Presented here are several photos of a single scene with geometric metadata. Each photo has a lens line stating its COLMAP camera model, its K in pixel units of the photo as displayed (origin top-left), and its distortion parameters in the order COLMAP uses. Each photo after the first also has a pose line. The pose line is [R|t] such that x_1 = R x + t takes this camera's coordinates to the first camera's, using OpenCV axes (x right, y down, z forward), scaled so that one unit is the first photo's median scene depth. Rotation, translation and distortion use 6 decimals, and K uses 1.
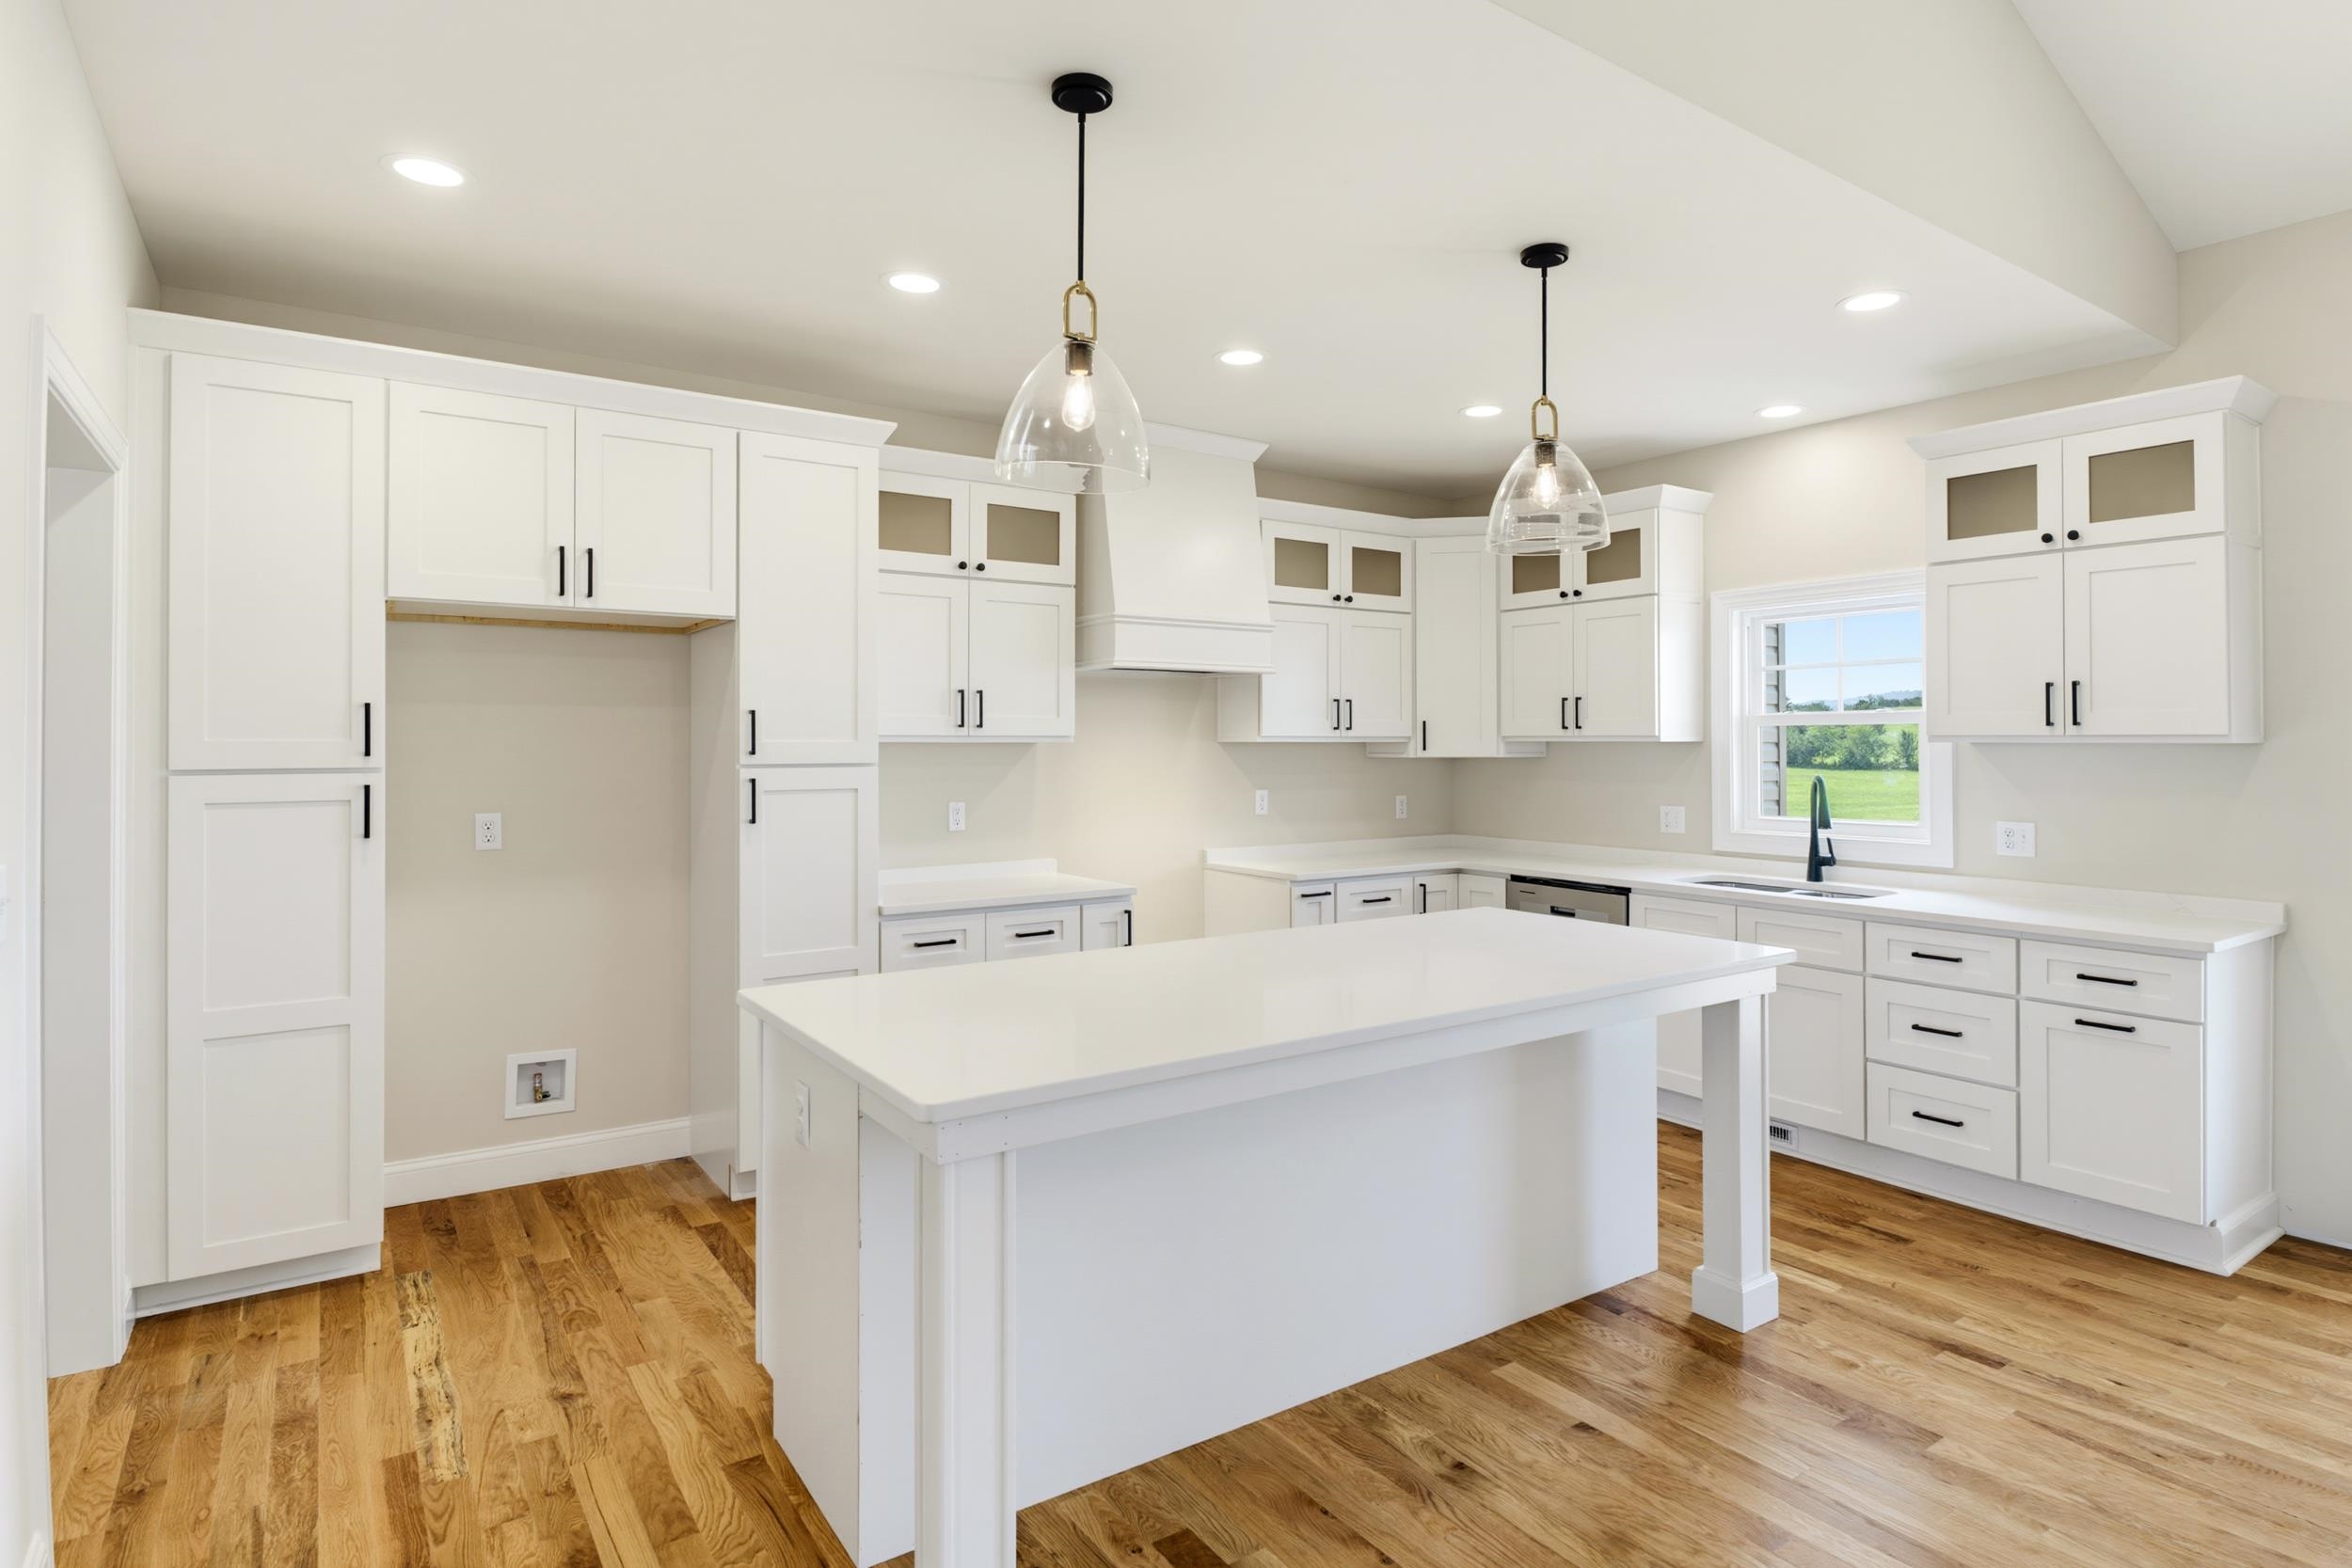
lens RADIAL K [[1243.1, 0, 1179.3], [0, 1243.1, 730.2], [0, 0, 1]] dist [-0.000989, -0.000654]
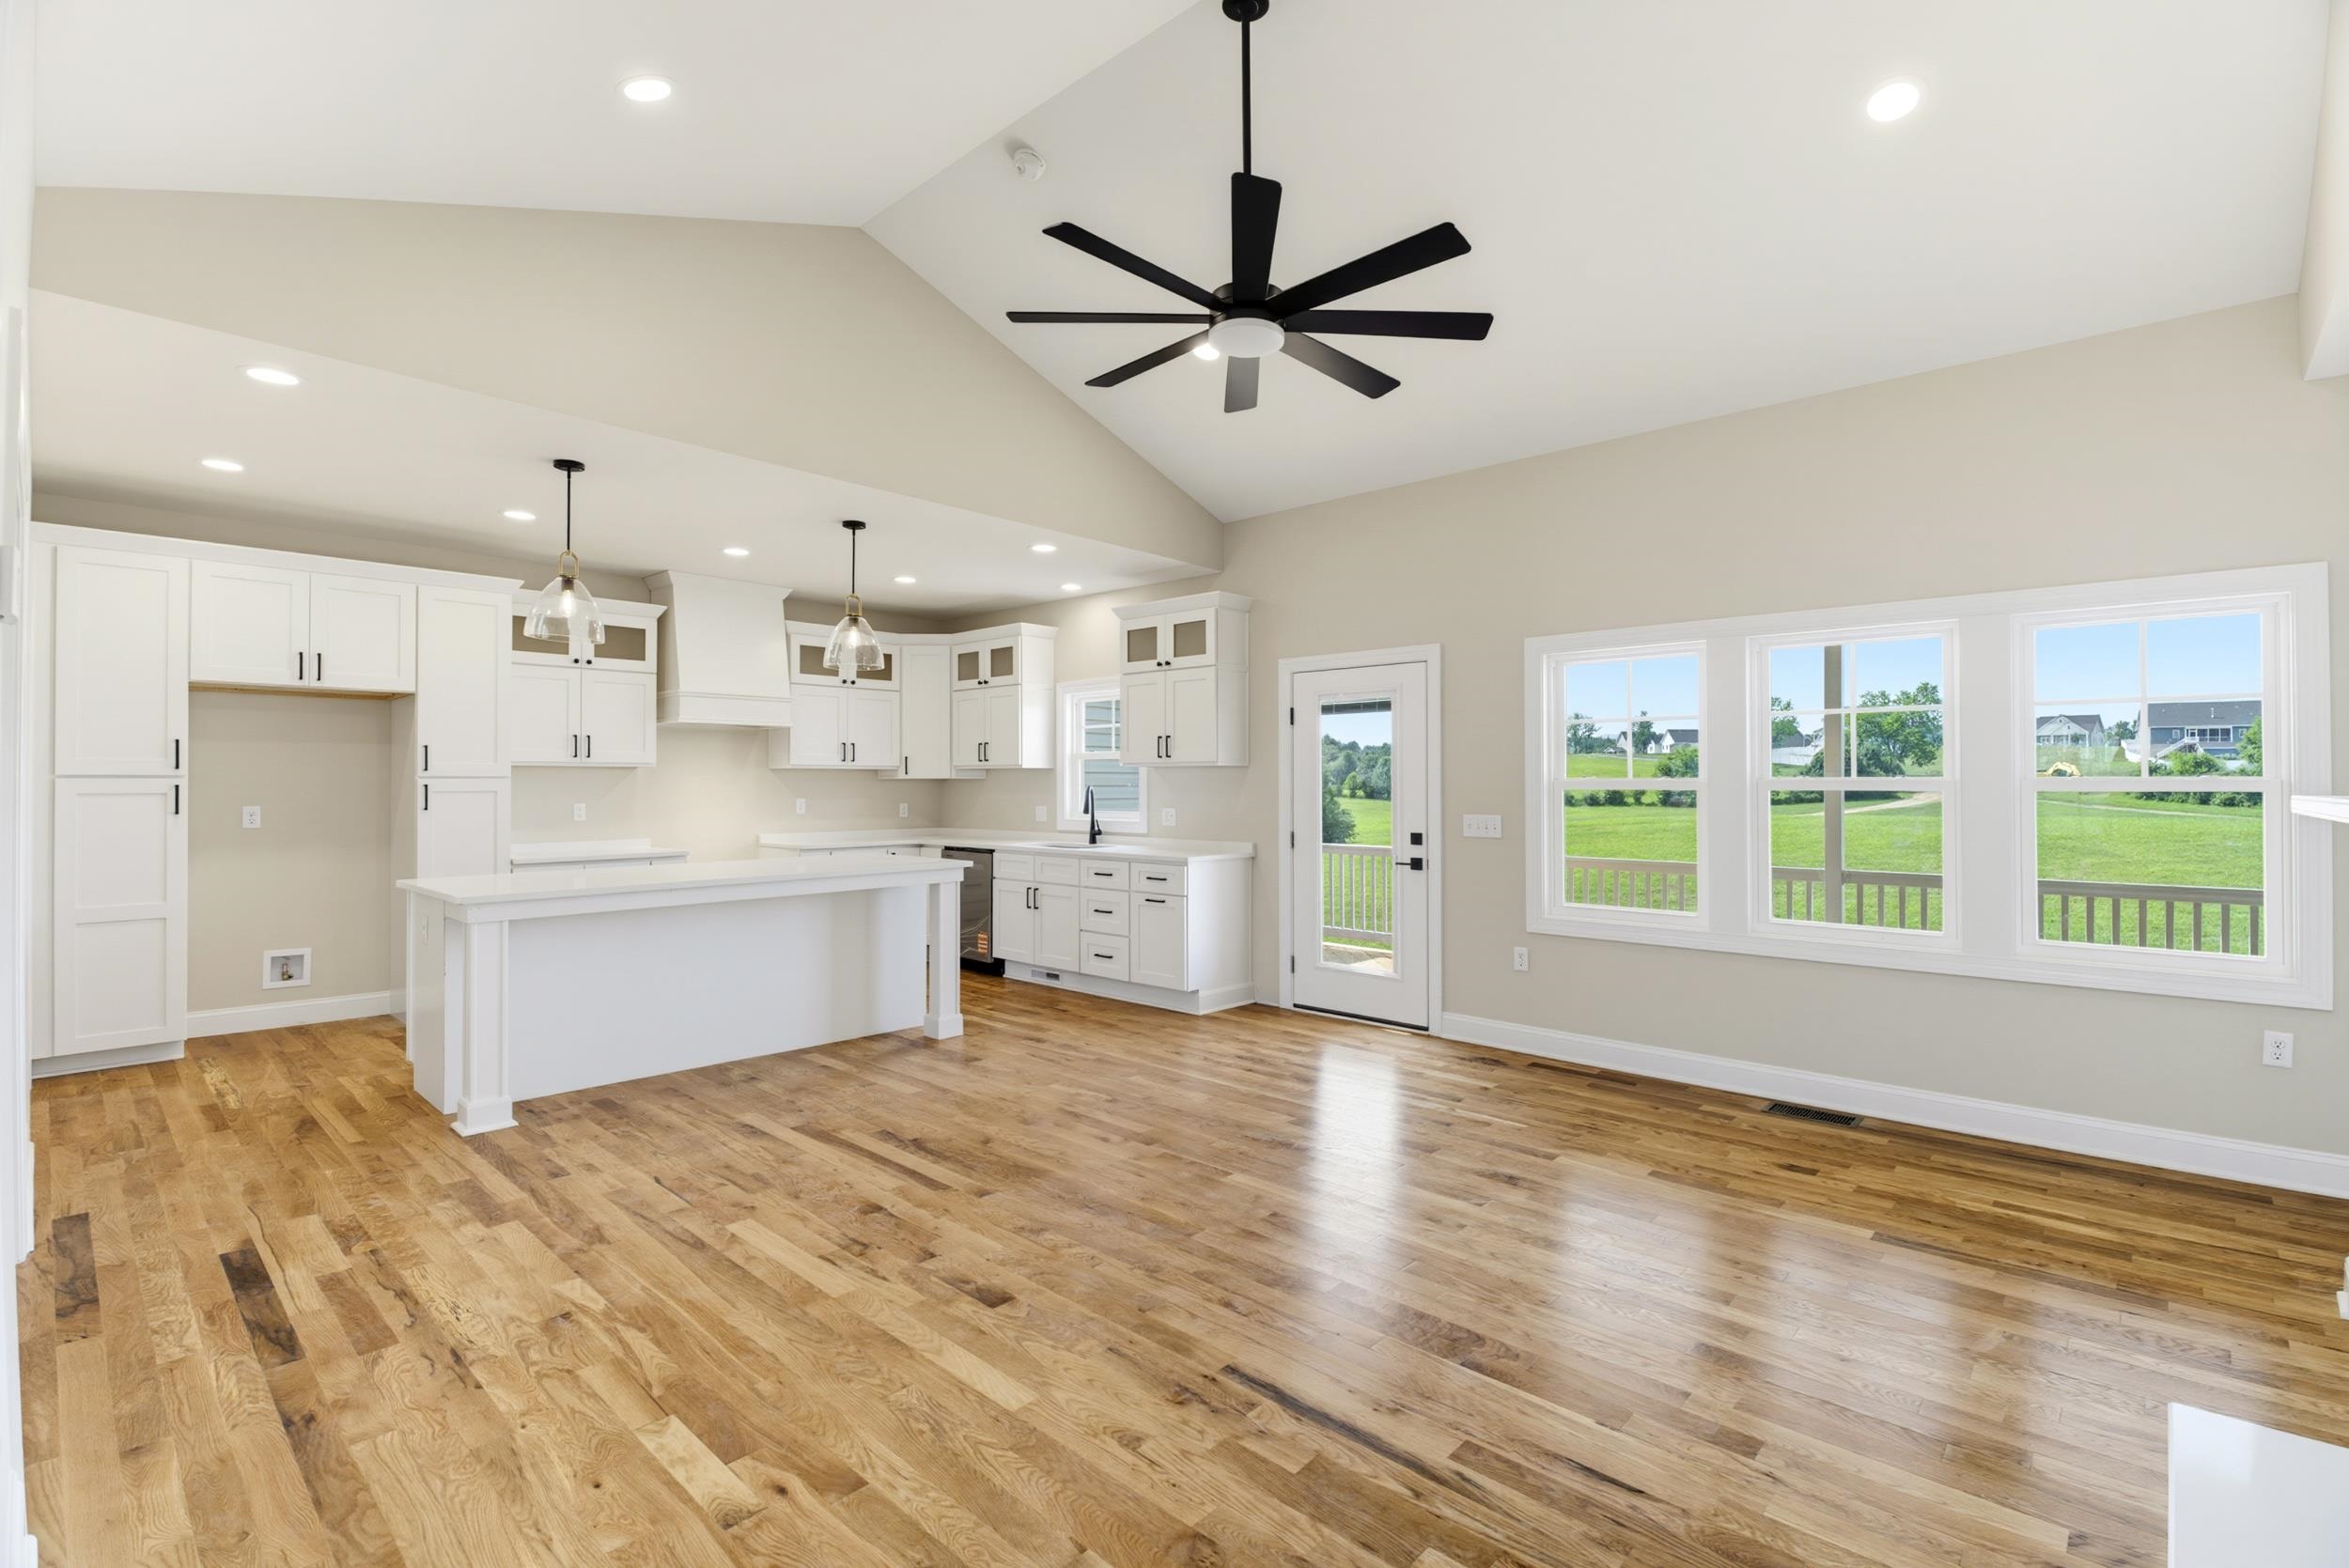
lens RADIAL K [[1056.1, 0, 1171.1], [0, 1056.1, 771.9], [0, 0, 1]] dist [0.003848, -0.009658]
pose [[0.975577, 0.001741, 0.219650, 0.290208], [-0.001419, 0.999998, -0.001624, 0.018406], [-0.219653, 0.001273, 0.975577, -0.558894]]
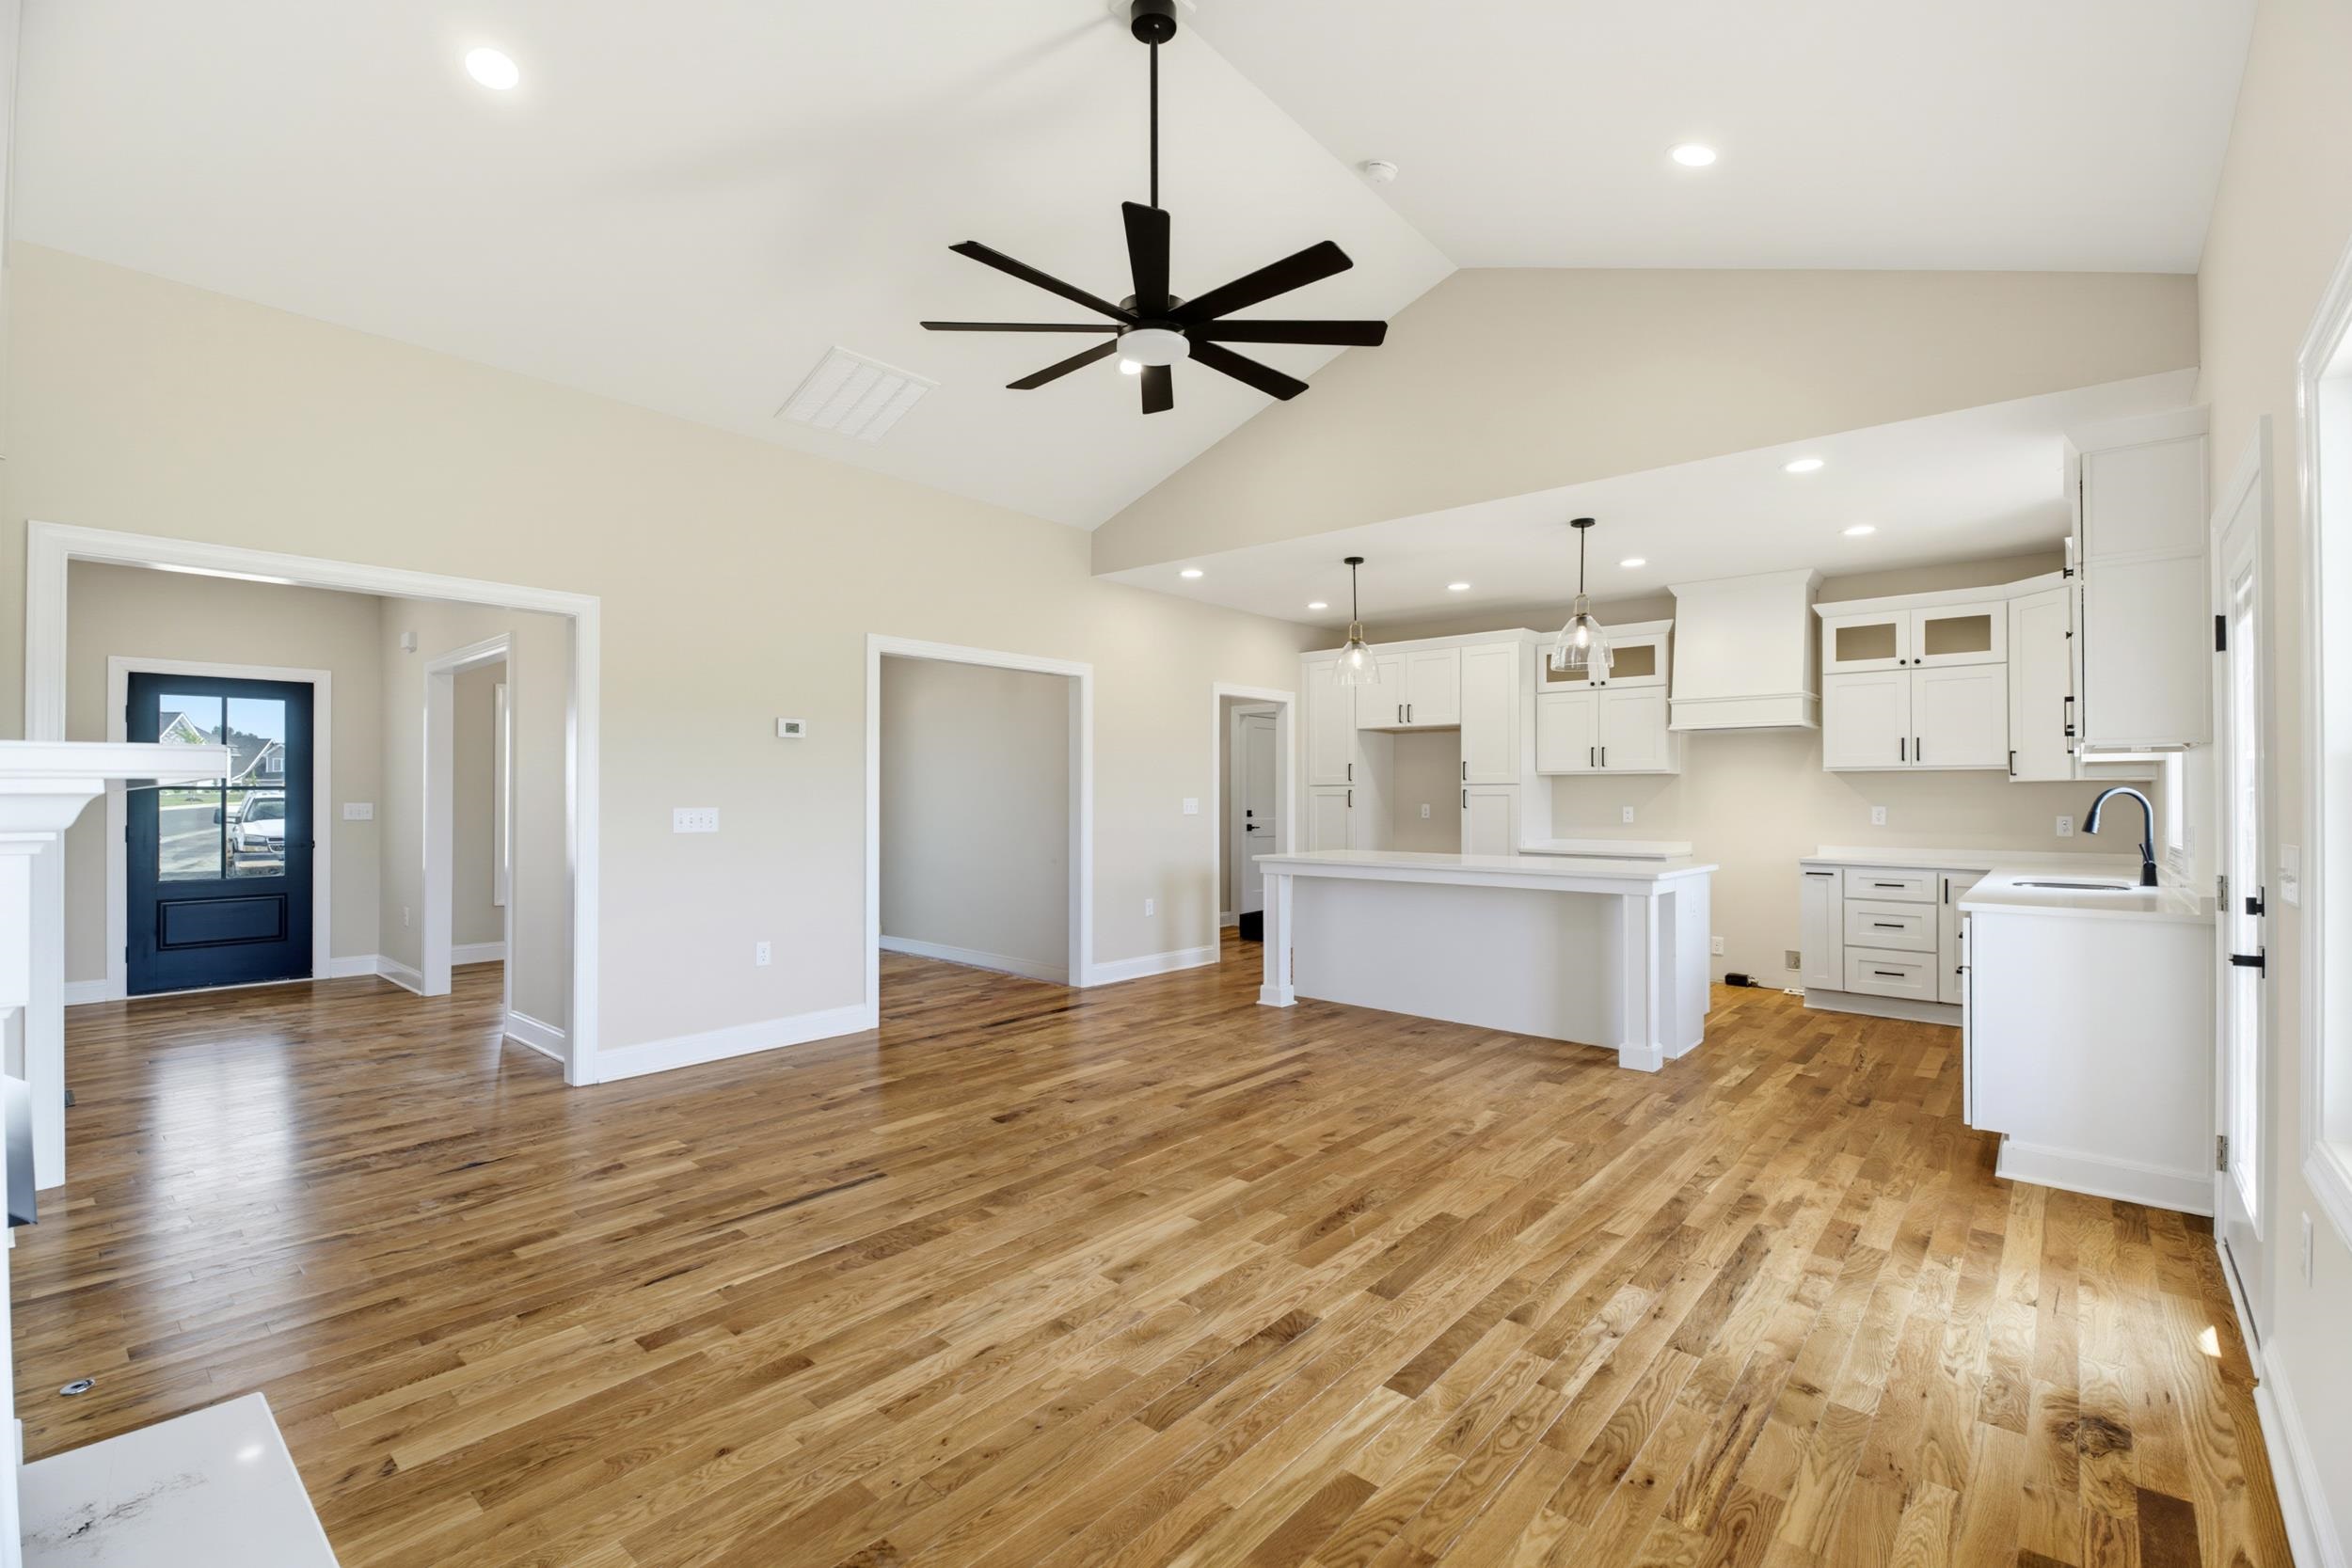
lens RADIAL K [[1033.9, 0, 1176.0], [0, 1033.9, 784.0], [0, 0, 1]] dist [-0.000075, -0.000155]
pose [[0.250397, -0.014262, -0.968038, 1.203001], [0.006070, 0.999895, -0.013161, 0.041407], [0.968124, -0.002581, 0.250458, -0.042099]]
